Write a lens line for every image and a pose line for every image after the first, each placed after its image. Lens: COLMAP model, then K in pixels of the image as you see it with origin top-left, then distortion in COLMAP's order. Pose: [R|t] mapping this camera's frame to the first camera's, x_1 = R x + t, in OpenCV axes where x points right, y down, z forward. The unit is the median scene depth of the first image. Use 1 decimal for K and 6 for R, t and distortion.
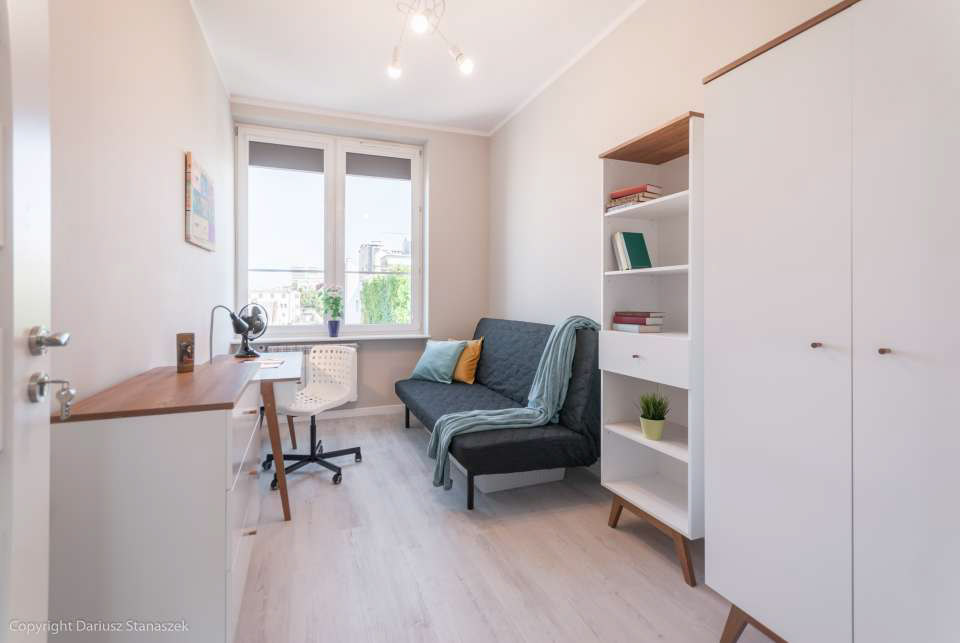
lens RADIAL K [[417.8, 0, 476.6], [0, 417.8, 298.0], [0, 0, 1]] dist [-0.000700, -0.000094]
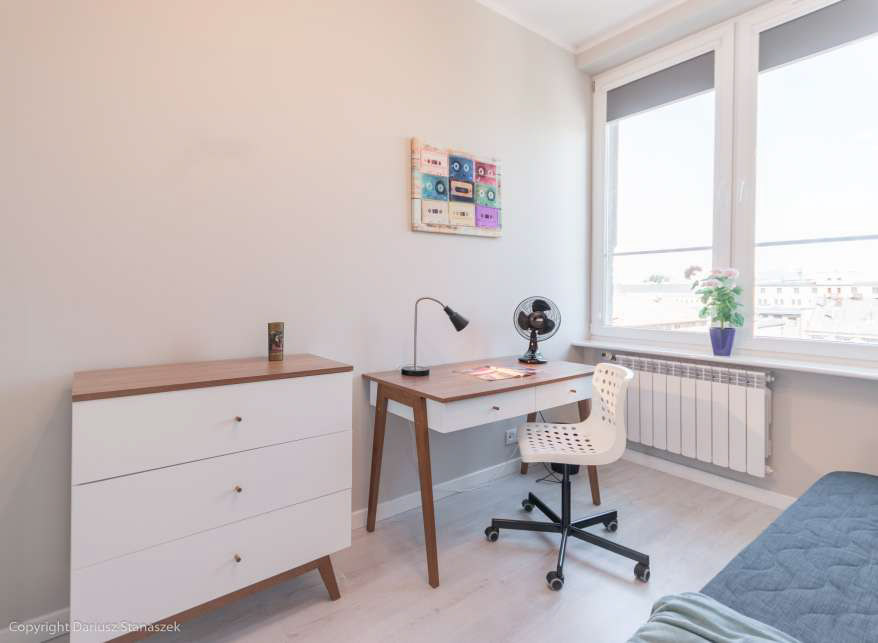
lens RADIAL K [[438.5, 0, 437.0], [0, 438.5, 294.2], [0, 0, 1]] dist [0.002120, 0.000203]
pose [[0.236550, 0.003243, -0.971614, 0.186911], [-0.002698, 0.999993, 0.002681, 0.005687], [0.971616, 0.001987, 0.236557, 0.495181]]
